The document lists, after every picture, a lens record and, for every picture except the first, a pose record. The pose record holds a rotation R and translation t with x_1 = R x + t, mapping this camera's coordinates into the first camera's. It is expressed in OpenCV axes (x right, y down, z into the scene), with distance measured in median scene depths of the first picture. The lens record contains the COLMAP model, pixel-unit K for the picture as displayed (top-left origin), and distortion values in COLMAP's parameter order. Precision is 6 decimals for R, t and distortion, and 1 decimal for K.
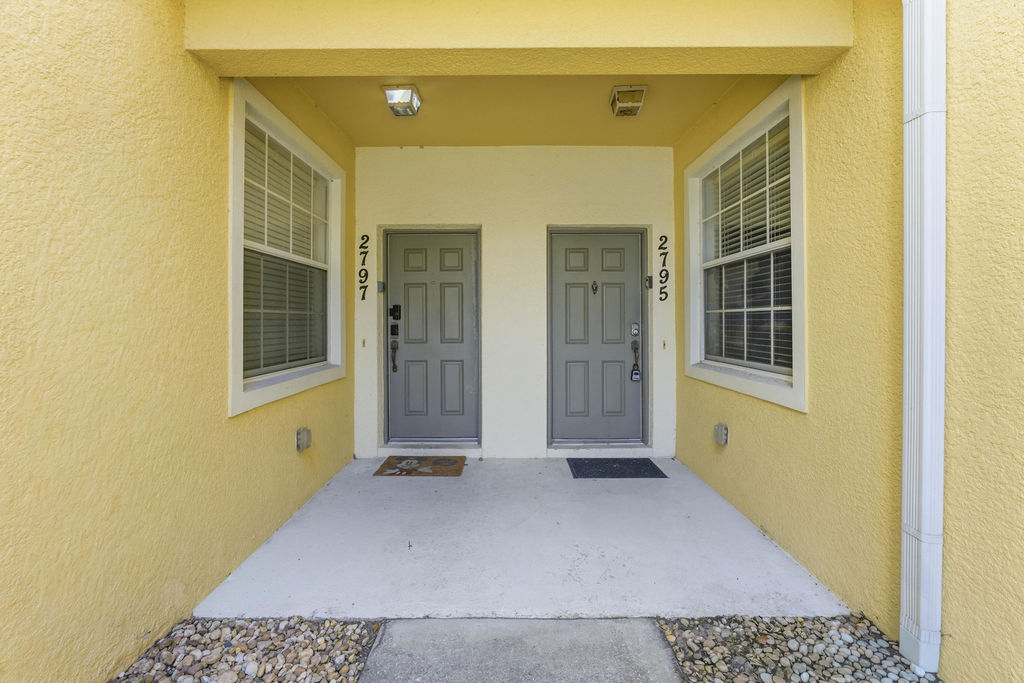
lens RADIAL K [[411.0, 0, 511.1], [0, 411.0, 332.5], [0, 0, 1]] dist [-0.002906, 0.000285]
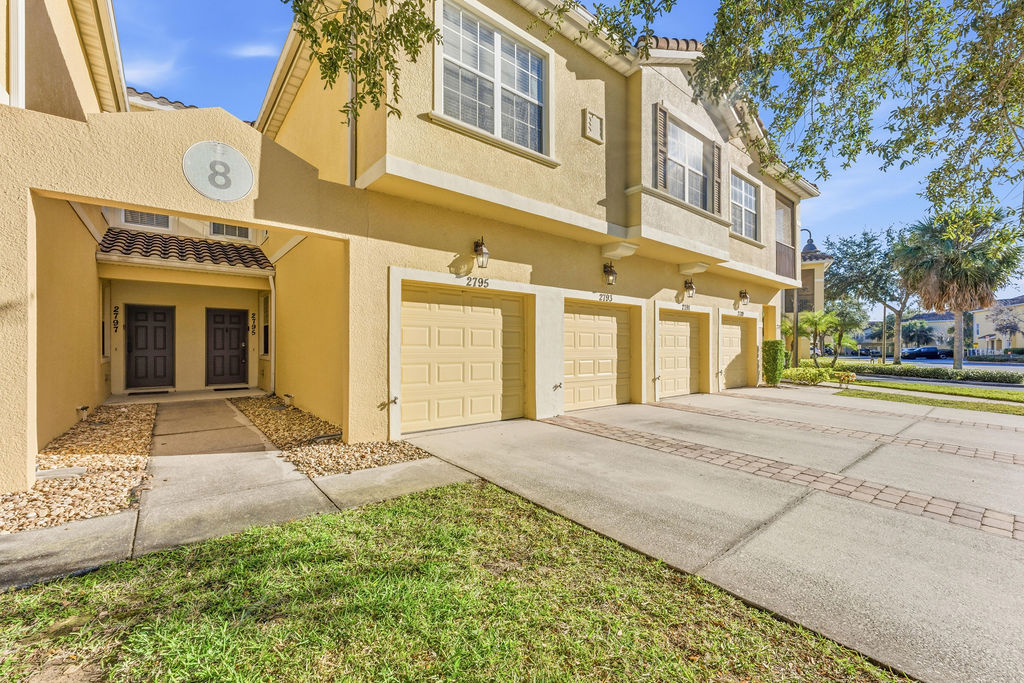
lens RADIAL K [[411.0, 0, 507.4], [0, 411.0, 346.8], [0, 0, 1]] dist [-0.002906, 0.000285]
pose [[0.774793, 0.002962, 0.632208, -0.083911], [0.000540, 0.999986, -0.005347, 0.023589], [-0.632215, 0.004484, 0.774780, -2.399041]]
